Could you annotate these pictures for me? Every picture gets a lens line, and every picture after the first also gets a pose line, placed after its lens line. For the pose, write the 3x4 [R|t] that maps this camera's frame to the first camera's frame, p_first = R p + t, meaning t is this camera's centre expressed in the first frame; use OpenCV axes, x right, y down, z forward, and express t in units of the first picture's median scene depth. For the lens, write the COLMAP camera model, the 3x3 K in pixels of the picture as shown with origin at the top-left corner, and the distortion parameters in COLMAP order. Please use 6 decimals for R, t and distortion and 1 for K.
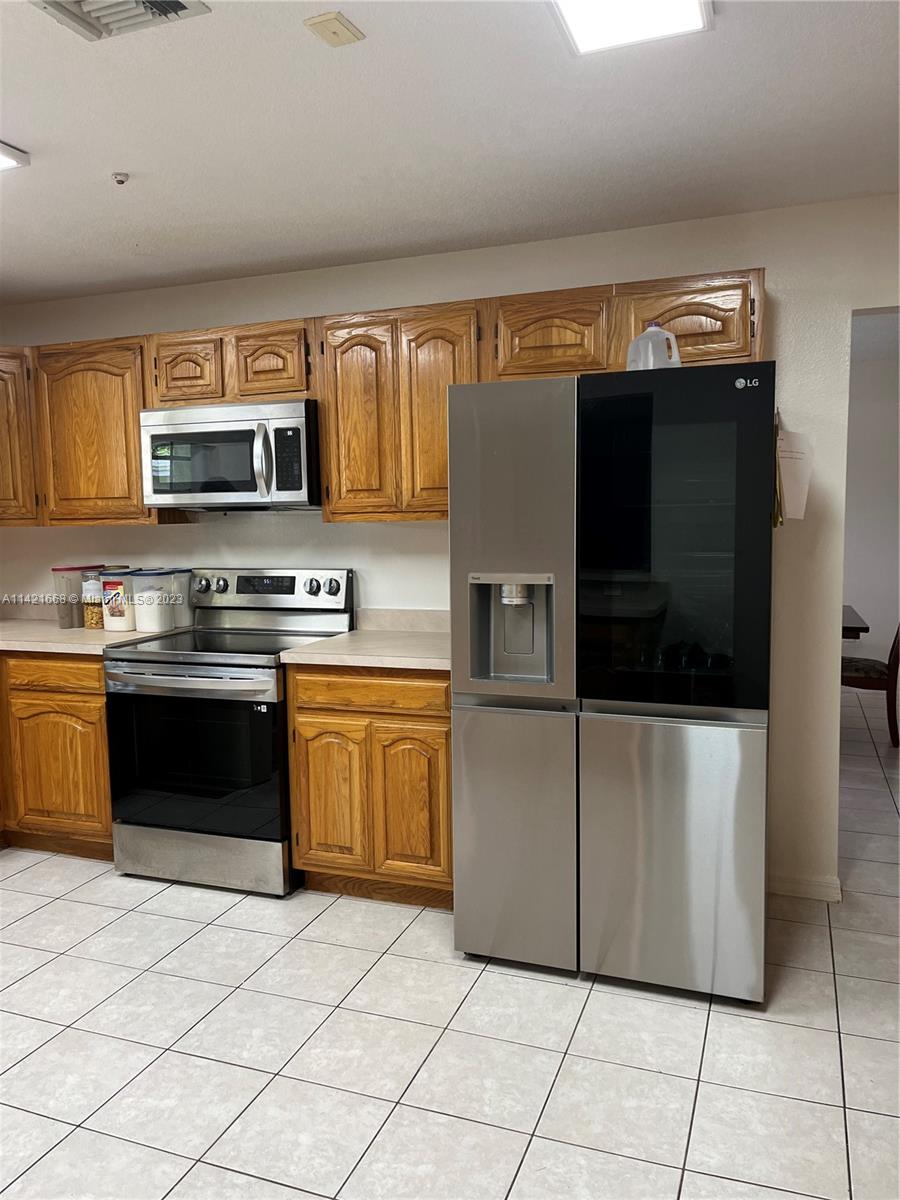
lens RADIAL K [[909.3, 0, 446.6], [0, 909.3, 600.1], [0, 0, 1]] dist [0.067413, -0.067573]
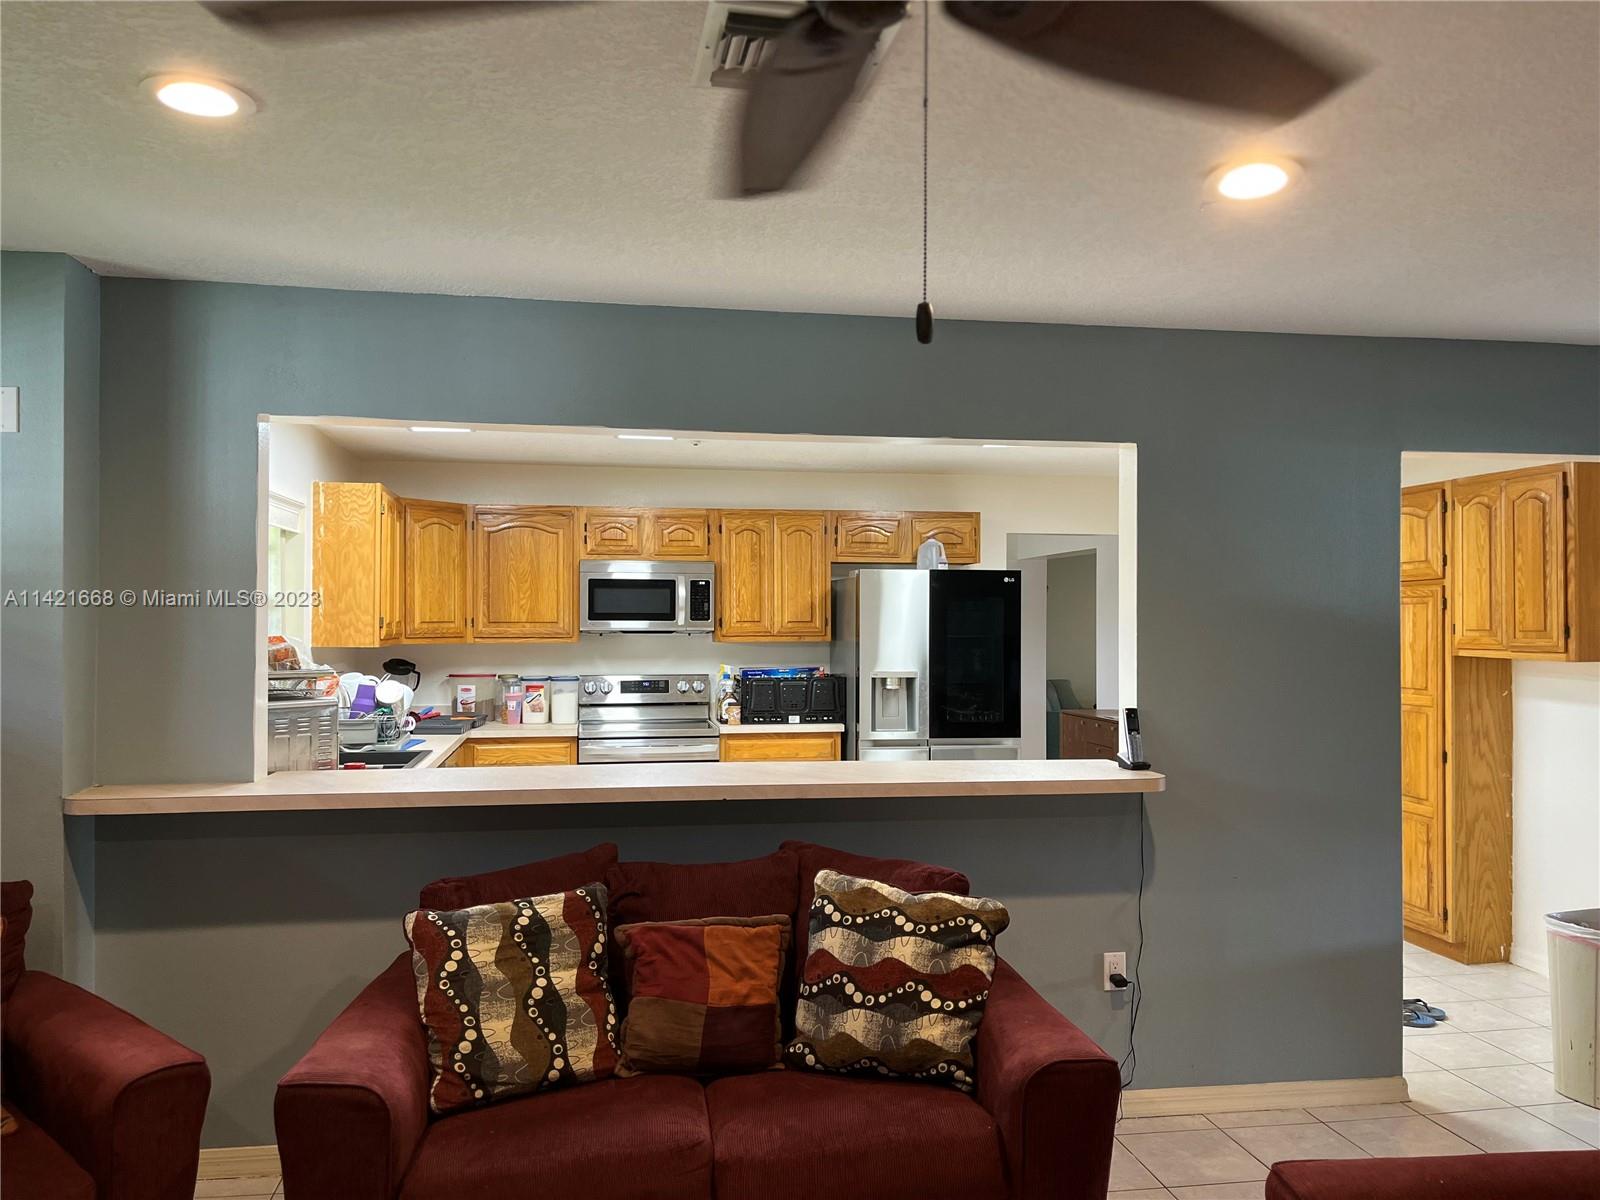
lens RADIAL K [[1212.4, 0, 802.0], [0, 1212.4, 604.6], [0, 0, 1]] dist [0.067413, -0.067573]
pose [[0.858764, 0.029398, 0.511528, -1.021443], [0.030814, 0.993582, -0.108834, 0.072193], [-0.511445, 0.109224, 0.852346, -0.758722]]
